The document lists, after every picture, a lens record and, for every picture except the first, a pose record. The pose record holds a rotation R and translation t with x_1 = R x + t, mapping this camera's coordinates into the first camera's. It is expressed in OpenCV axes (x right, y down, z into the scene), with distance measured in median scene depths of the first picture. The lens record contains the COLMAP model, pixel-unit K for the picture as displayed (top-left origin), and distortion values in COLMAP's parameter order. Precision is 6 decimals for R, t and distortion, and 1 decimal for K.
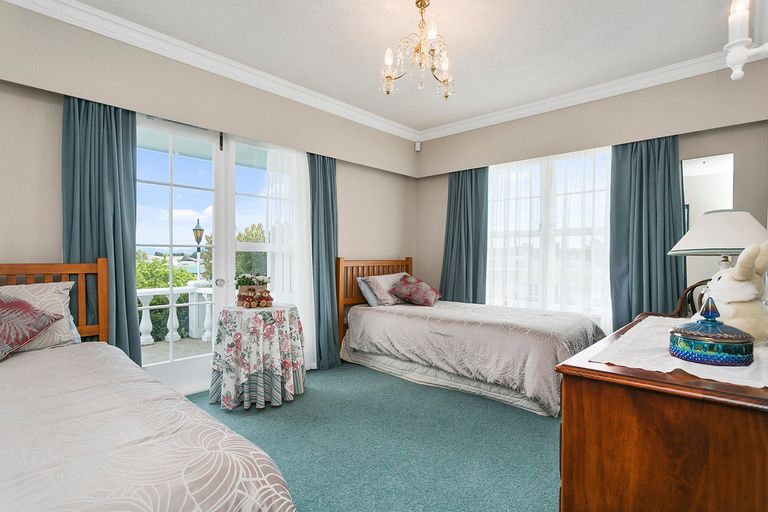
lens RADIAL K [[384.7, 0, 384.0], [0, 384.7, 256.0], [0, 0, 1]] dist [-0.004619, 0.000286]
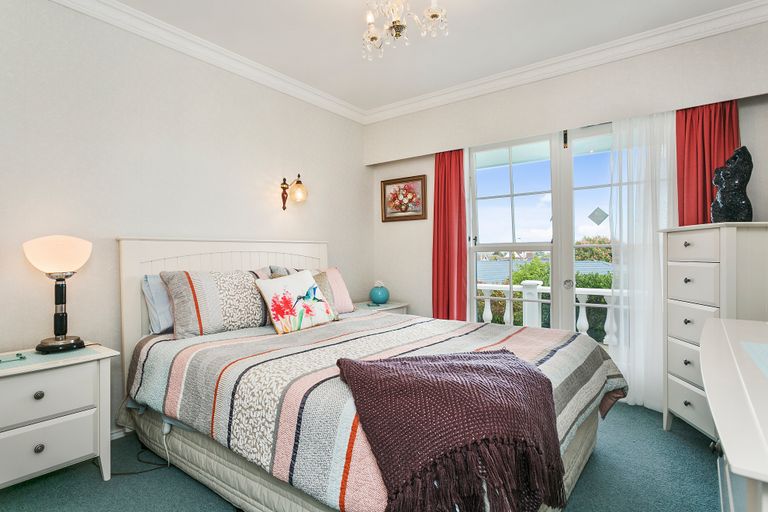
lens RADIAL K [[414.0, 0, 384.0], [0, 414.0, 256.0], [0, 0, 1]] dist [0.001244, 0.000179]
pose [[0.090146, -0.004486, -0.995918, 0.592637], [0.011190, 0.999931, -0.003491, -0.001701], [0.995866, -0.010829, 0.090190, 0.453760]]
